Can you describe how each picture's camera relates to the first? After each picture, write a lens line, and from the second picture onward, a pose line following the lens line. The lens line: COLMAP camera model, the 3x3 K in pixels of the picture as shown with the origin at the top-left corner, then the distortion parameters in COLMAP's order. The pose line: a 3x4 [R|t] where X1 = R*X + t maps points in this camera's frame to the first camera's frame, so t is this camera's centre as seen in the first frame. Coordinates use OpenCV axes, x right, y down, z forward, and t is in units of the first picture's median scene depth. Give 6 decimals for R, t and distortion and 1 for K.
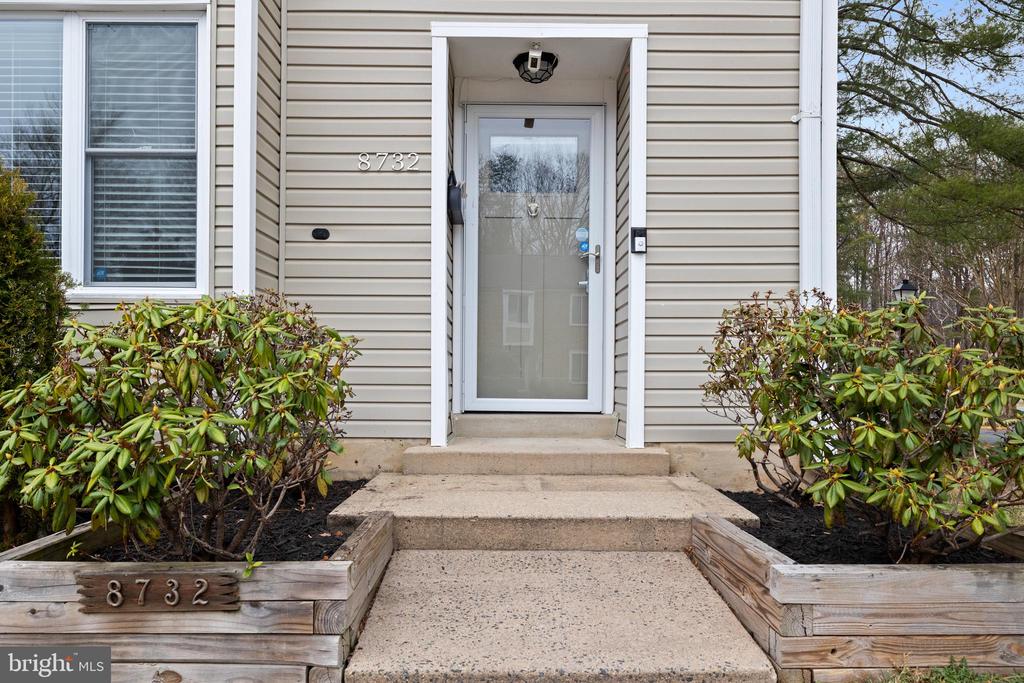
lens RADIAL K [[735.4, 0, 510.1], [0, 735.4, 366.7], [0, 0, 1]] dist [0.004609, 0.002641]
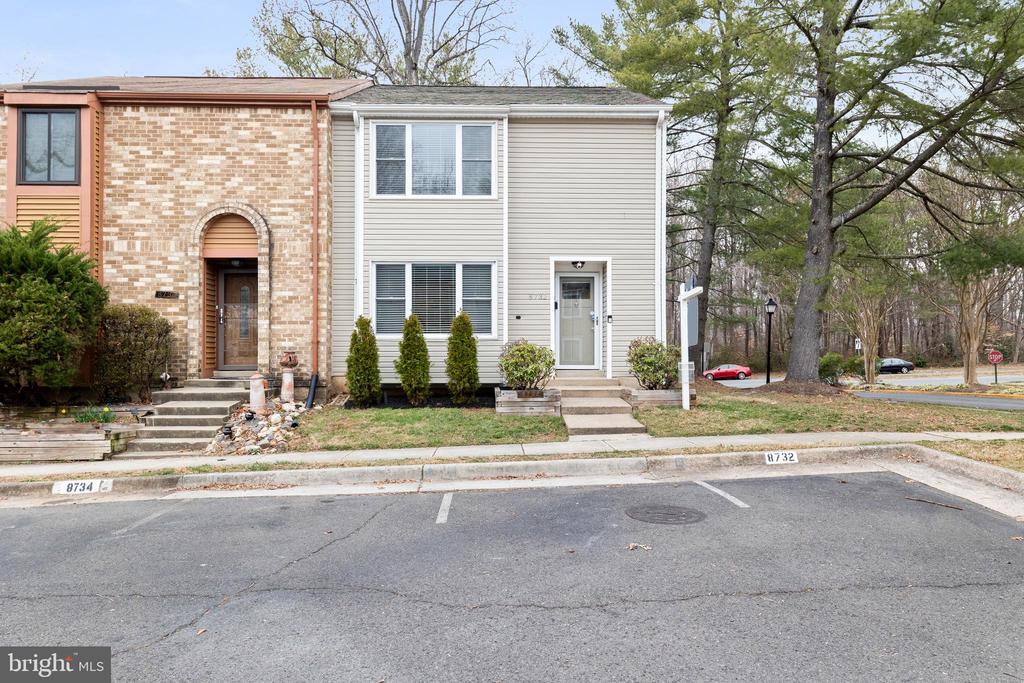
lens RADIAL K [[735.4, 0, 510.1], [0, 735.4, 366.7], [0, 0, 1]] dist [0.004609, 0.002641]
pose [[0.999482, -0.010512, 0.030420, -0.405405], [0.009850, 0.999714, 0.021805, -0.025525], [-0.030640, -0.021494, 0.999299, -2.471161]]
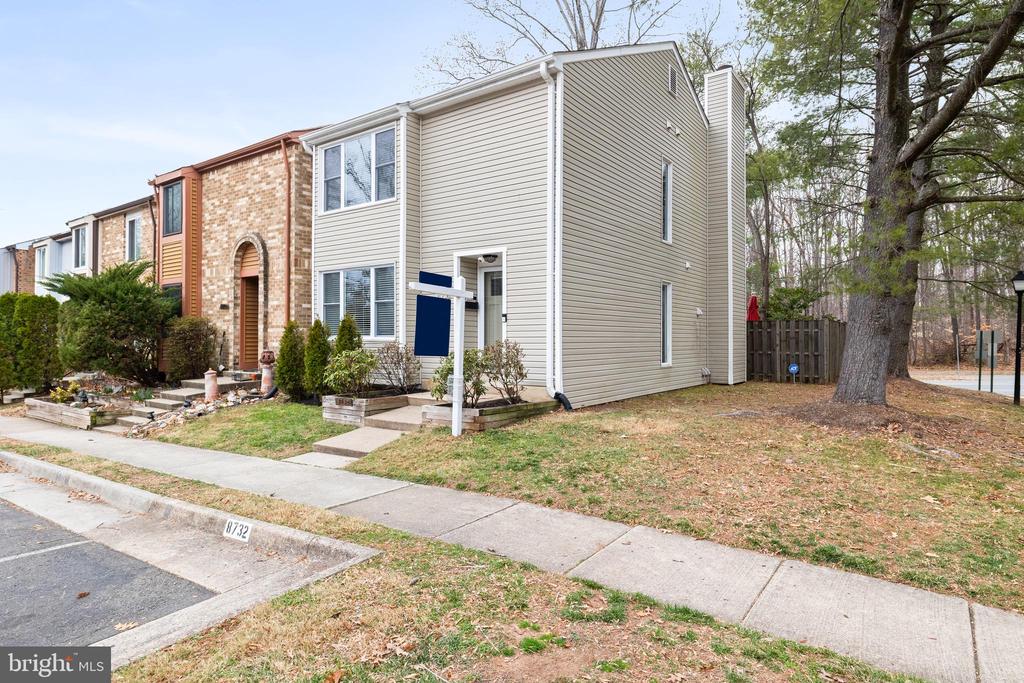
lens RADIAL K [[594.6, 0, 512.0], [0, 594.6, 341.5], [0, 0, 1]] dist [-0.002007, -0.000447]
pose [[0.805826, -0.003333, -0.592143, 1.668660], [0.014366, 0.999800, 0.013922, -0.107158], [0.591978, -0.019726, 0.805713, -0.982005]]
